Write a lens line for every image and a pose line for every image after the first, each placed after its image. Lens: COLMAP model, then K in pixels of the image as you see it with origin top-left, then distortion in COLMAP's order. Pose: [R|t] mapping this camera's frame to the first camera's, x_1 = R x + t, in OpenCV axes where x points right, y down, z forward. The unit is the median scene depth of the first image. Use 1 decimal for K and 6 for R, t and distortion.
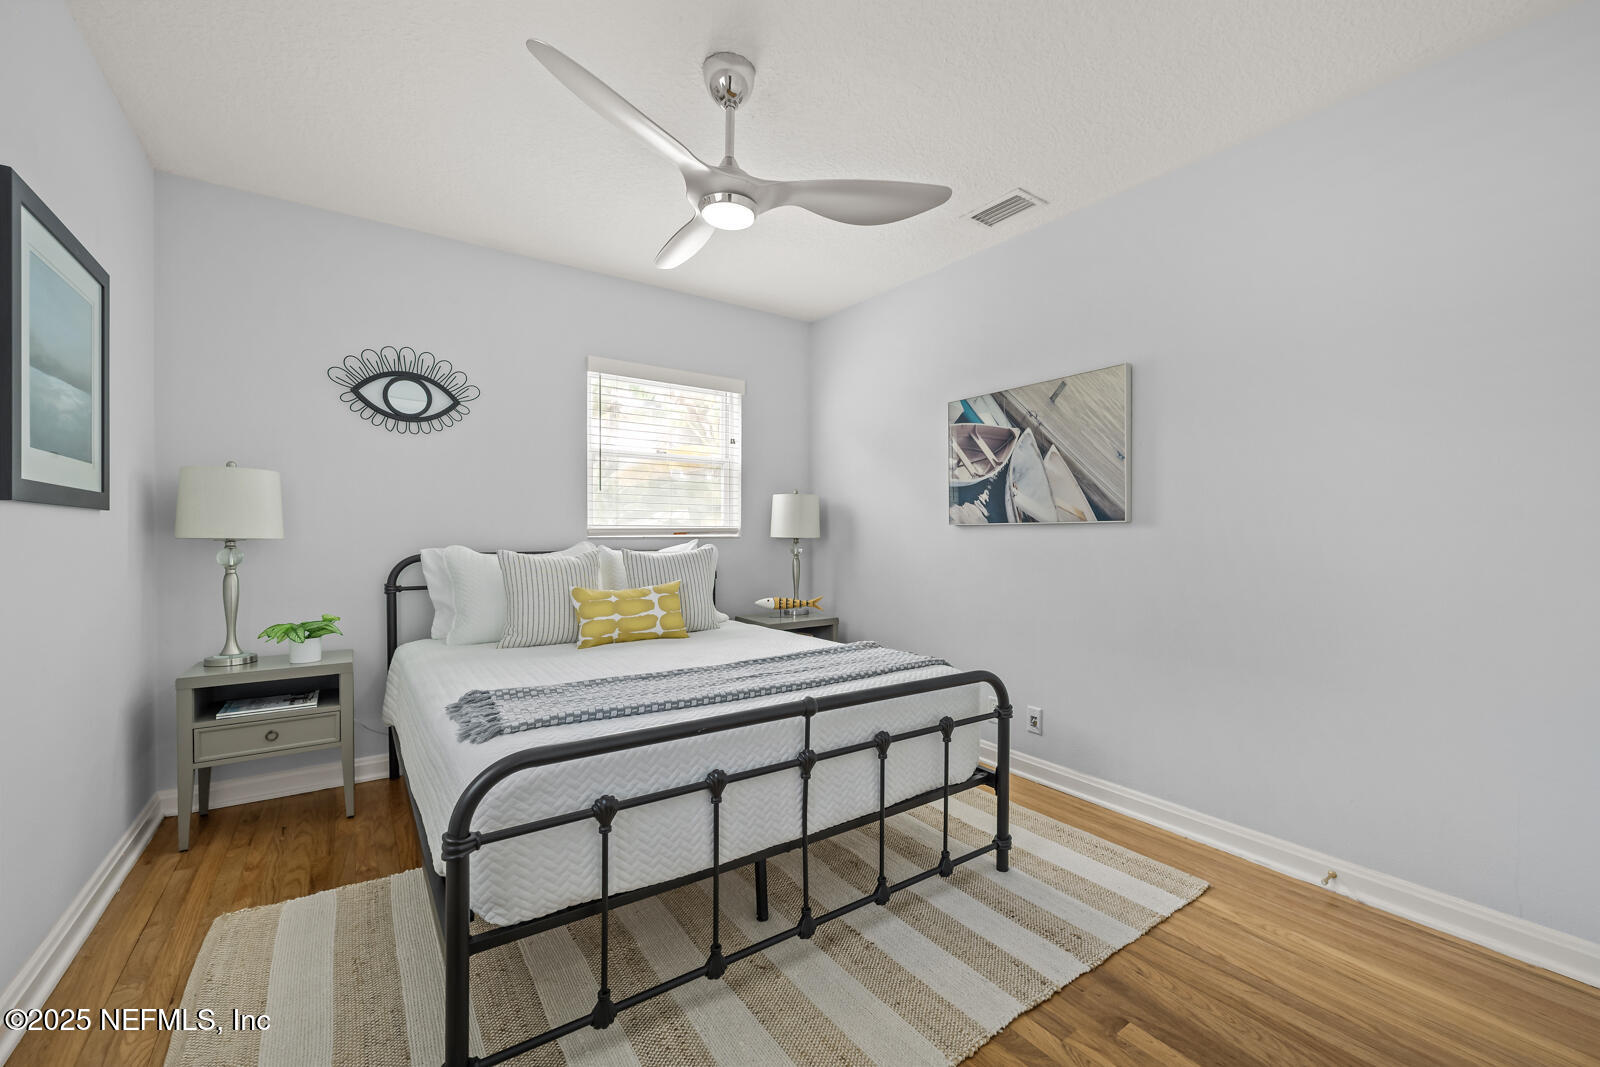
lens RADIAL K [[636.7, 0, 842.5], [0, 636.7, 535.2], [0, 0, 1]] dist [-0.004907, 0.001825]
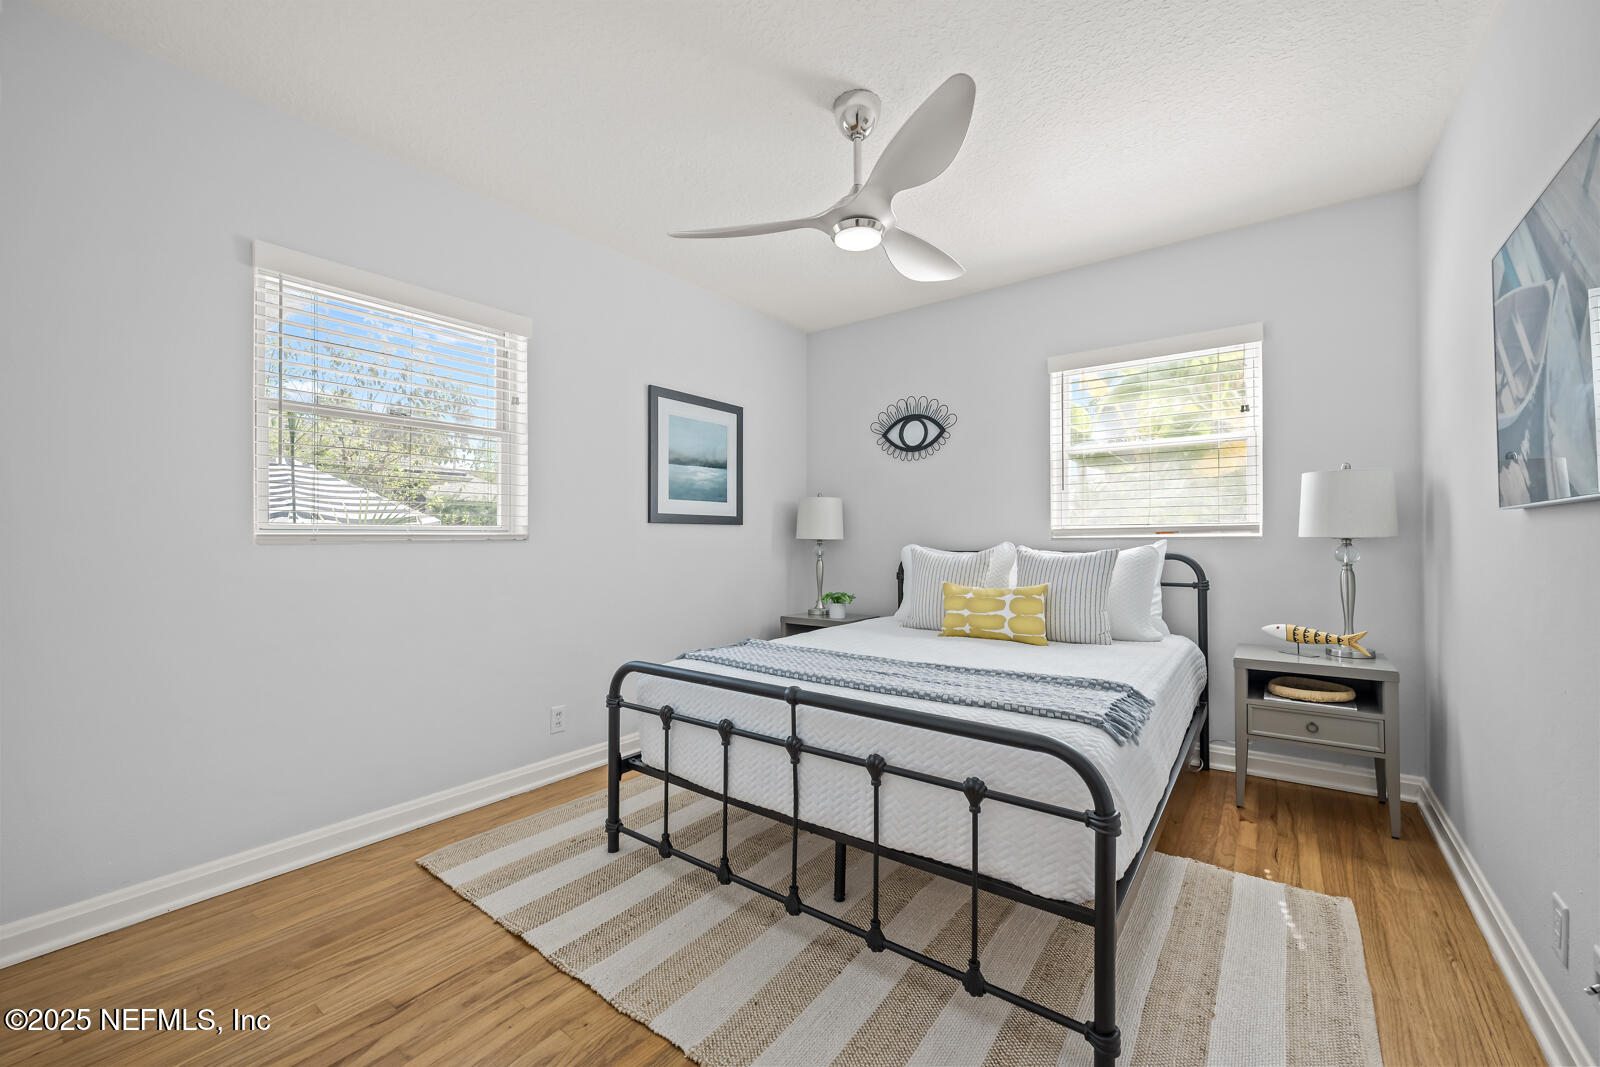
lens RADIAL K [[636.7, 0, 799.4], [0, 636.7, 537.1], [0, 0, 1]] dist [-0.004907, 0.001825]
pose [[0.283615, -0.004250, -0.958929, 0.556330], [0.004584, 0.999985, -0.003077, 0.004365], [0.958927, -0.003523, 0.283630, 0.405962]]
